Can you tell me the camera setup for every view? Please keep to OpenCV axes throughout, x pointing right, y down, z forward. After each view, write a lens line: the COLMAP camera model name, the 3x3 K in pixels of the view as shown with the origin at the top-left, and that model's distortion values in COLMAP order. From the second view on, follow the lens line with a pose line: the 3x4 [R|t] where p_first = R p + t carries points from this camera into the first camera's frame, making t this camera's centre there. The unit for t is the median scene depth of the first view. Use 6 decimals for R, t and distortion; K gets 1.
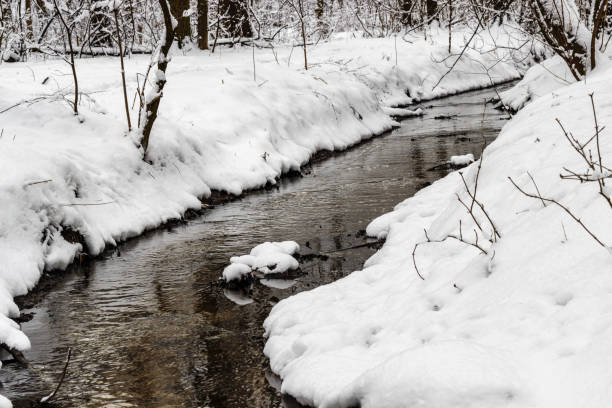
lens RADIAL K [[1416.8, 0, 306.0], [0, 1416.8, 204.0], [0, 0, 1]] dist [0.027187, 0.199341]
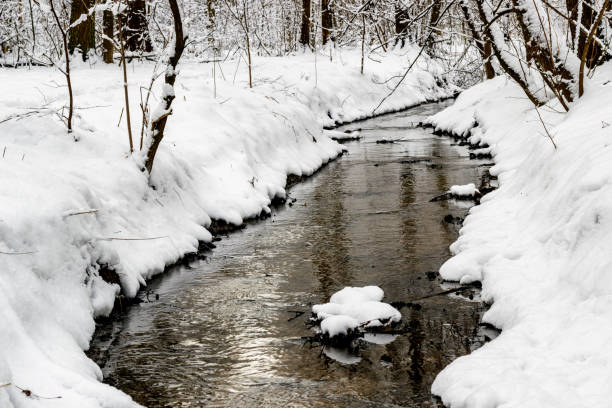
lens RADIAL K [[1416.8, 0, 306.0], [0, 1416.8, 204.0], [0, 0, 1]] dist [0.027187, 0.199341]
pose [[0.994075, 0.019796, 0.106882, -0.109450], [-0.018350, 0.999726, -0.014502, -0.008039], [-0.107140, 0.012455, 0.994166, 0.108609]]
